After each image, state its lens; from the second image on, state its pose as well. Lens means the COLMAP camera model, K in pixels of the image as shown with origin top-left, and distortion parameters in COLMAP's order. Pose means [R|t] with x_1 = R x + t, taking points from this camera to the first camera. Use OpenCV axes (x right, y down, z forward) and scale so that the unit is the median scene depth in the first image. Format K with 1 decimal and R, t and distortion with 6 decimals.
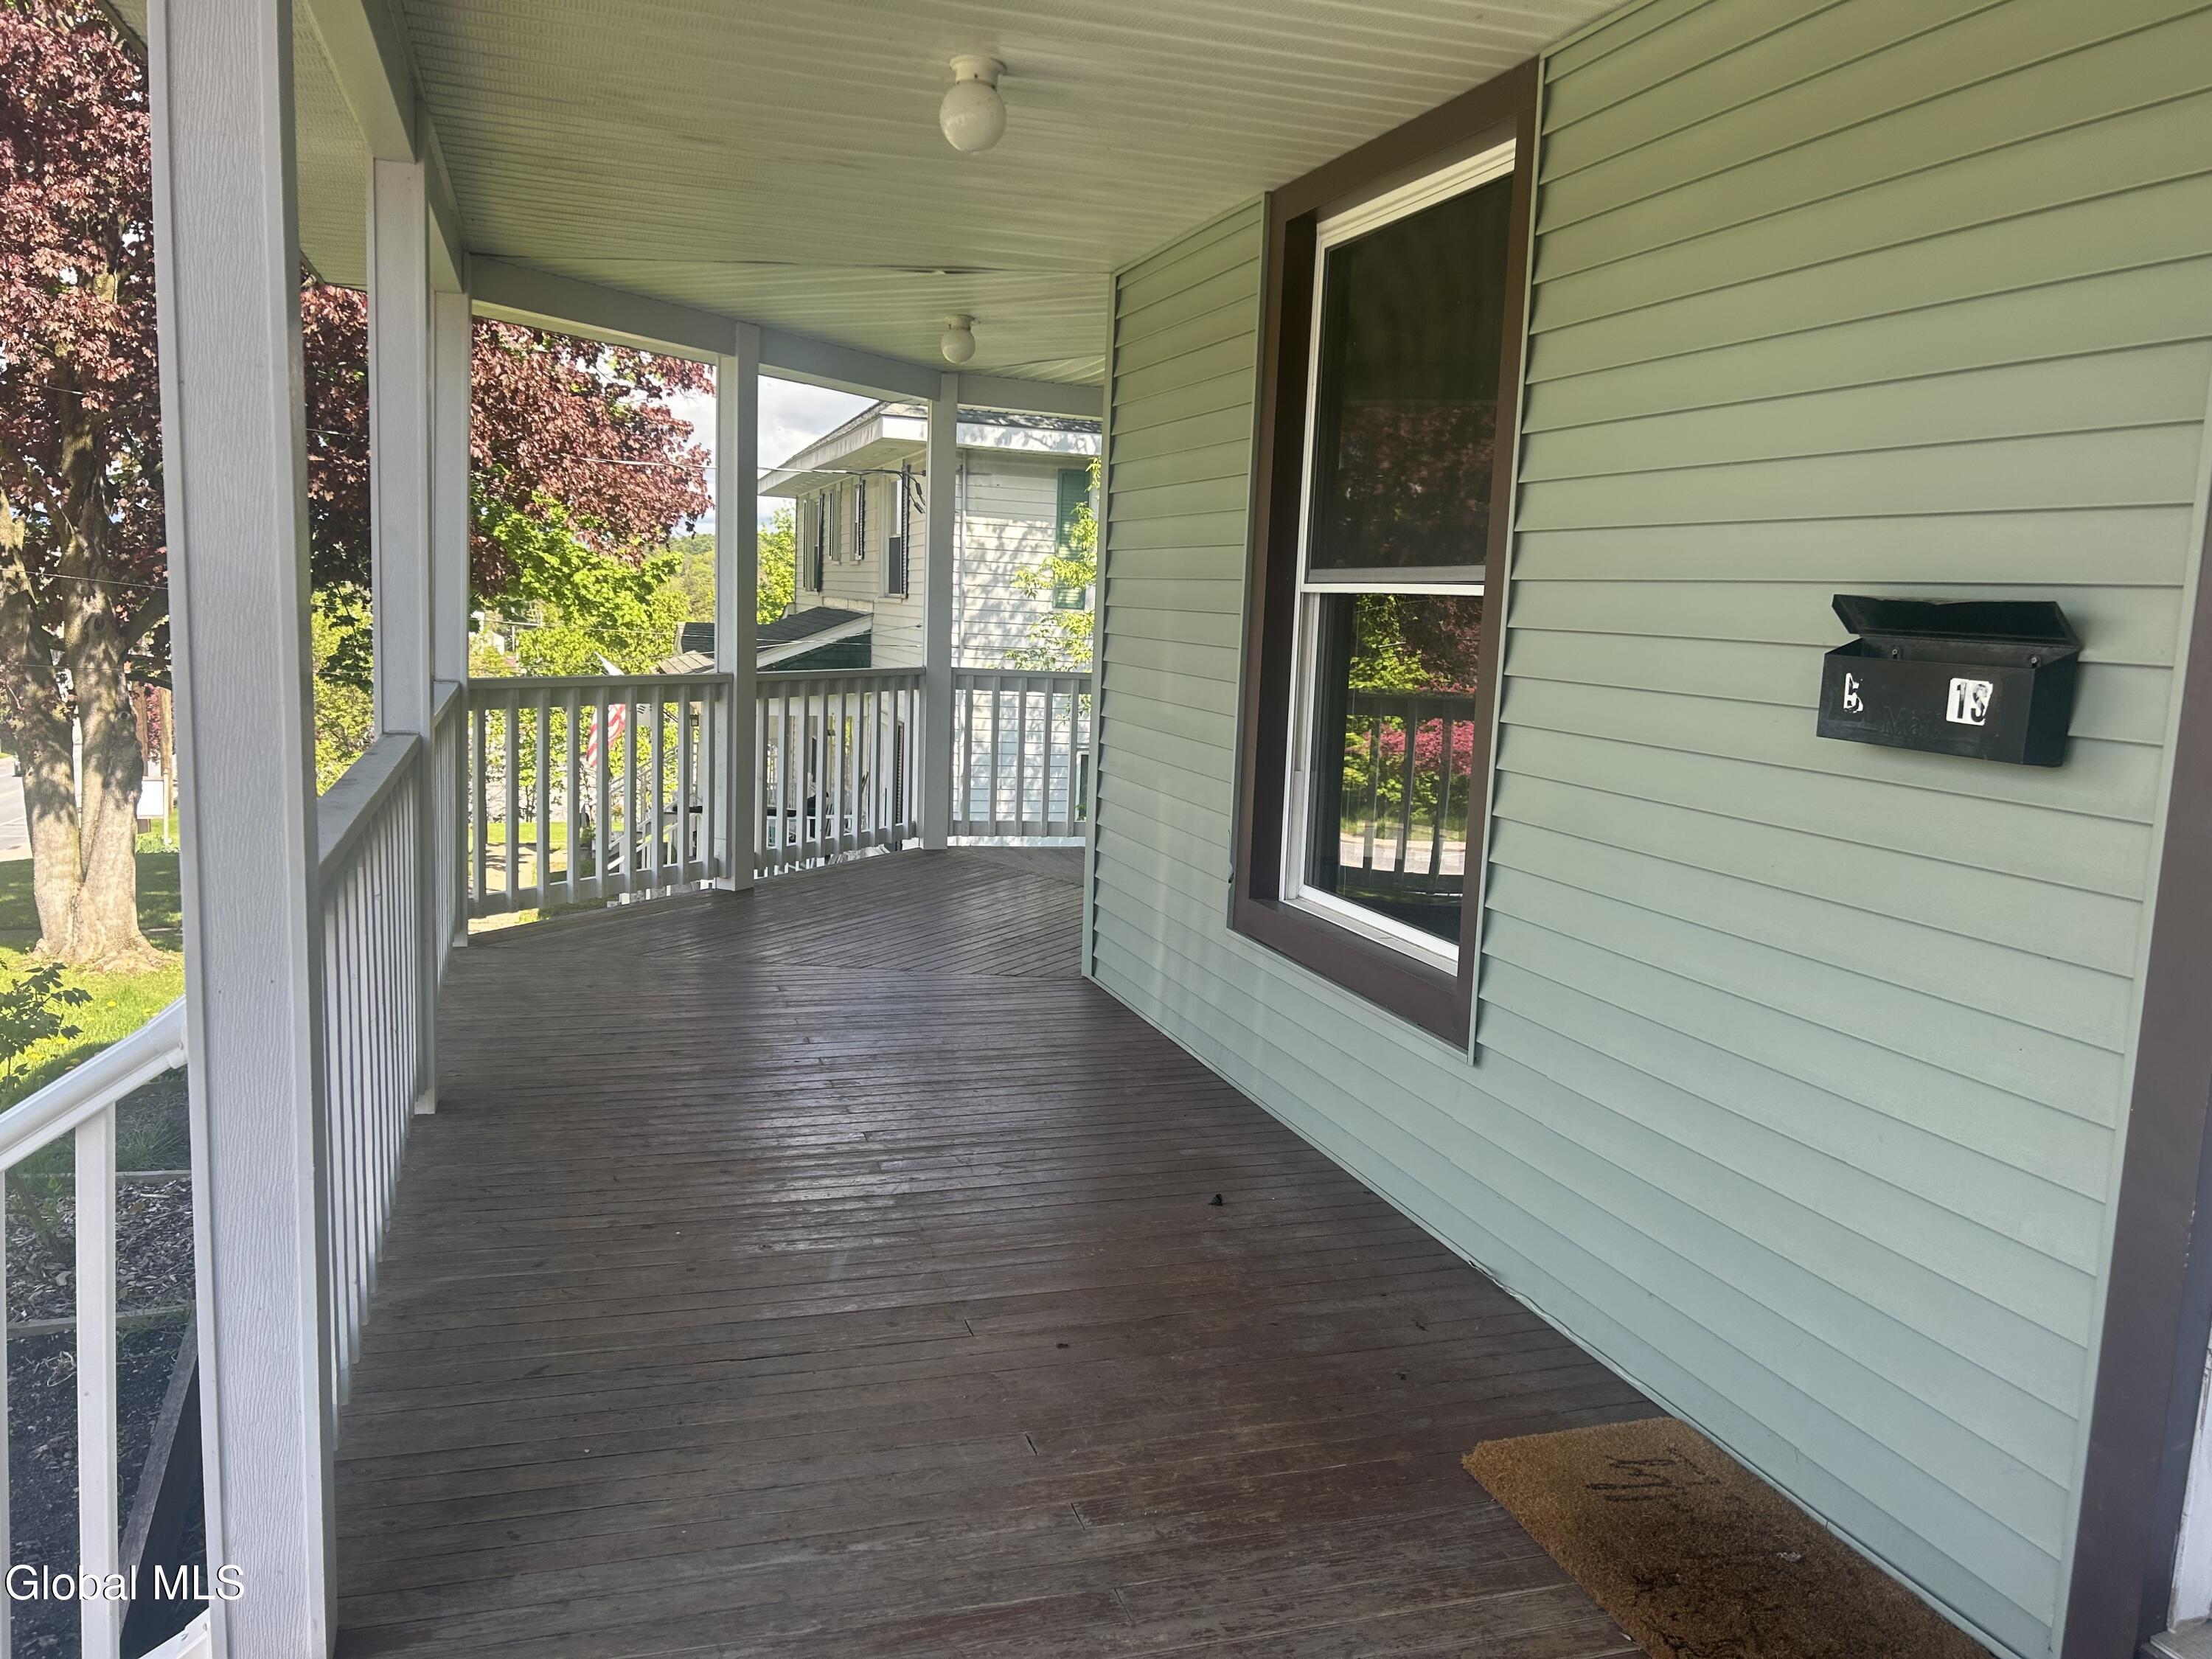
lens RADIAL K [[1663.0, 0, 1106.0], [0, 1663.0, 829.5], [0, 0, 1]] dist [0.088068, -0.109161]
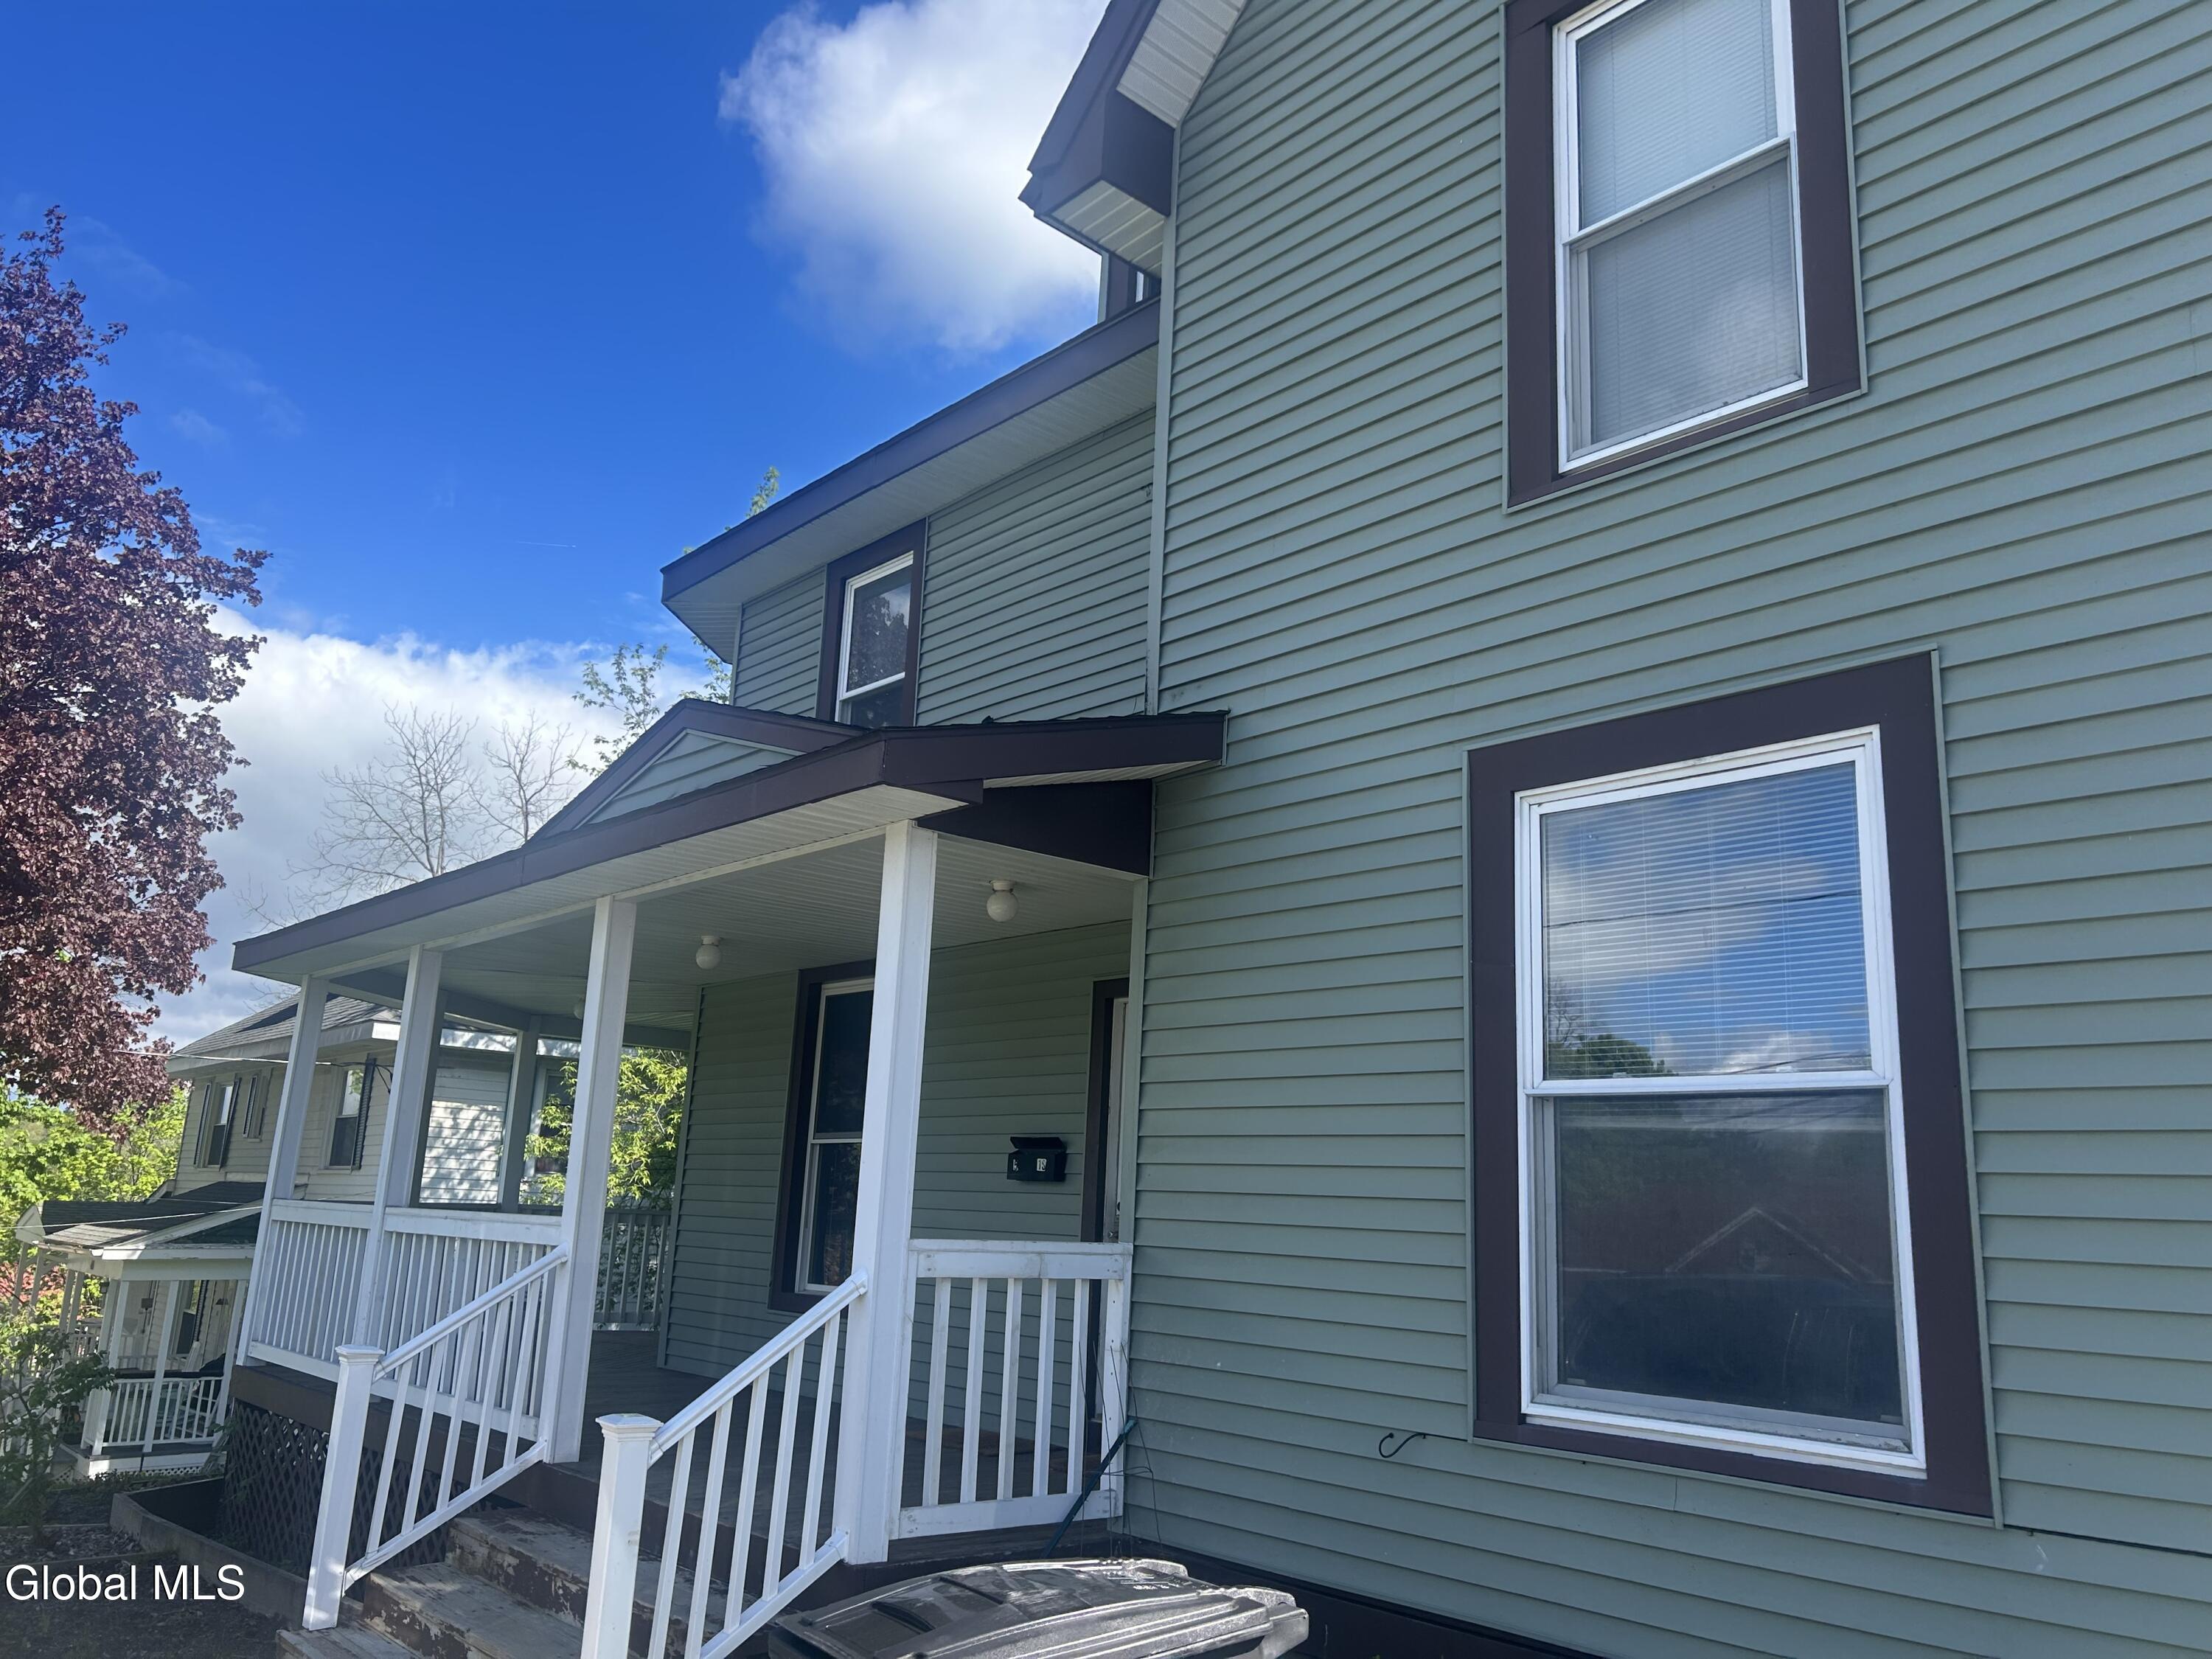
lens RADIAL K [[1692.4, 0, 1106.0], [0, 1692.4, 829.5], [0, 0, 1]] dist [0.000319, 0.170700]
pose [[0.922448, 0.088818, 0.375767, -0.112833], [0.044809, 0.941984, -0.332653, 0.063797], [-0.383512, 0.323693, 0.864952, -0.341538]]
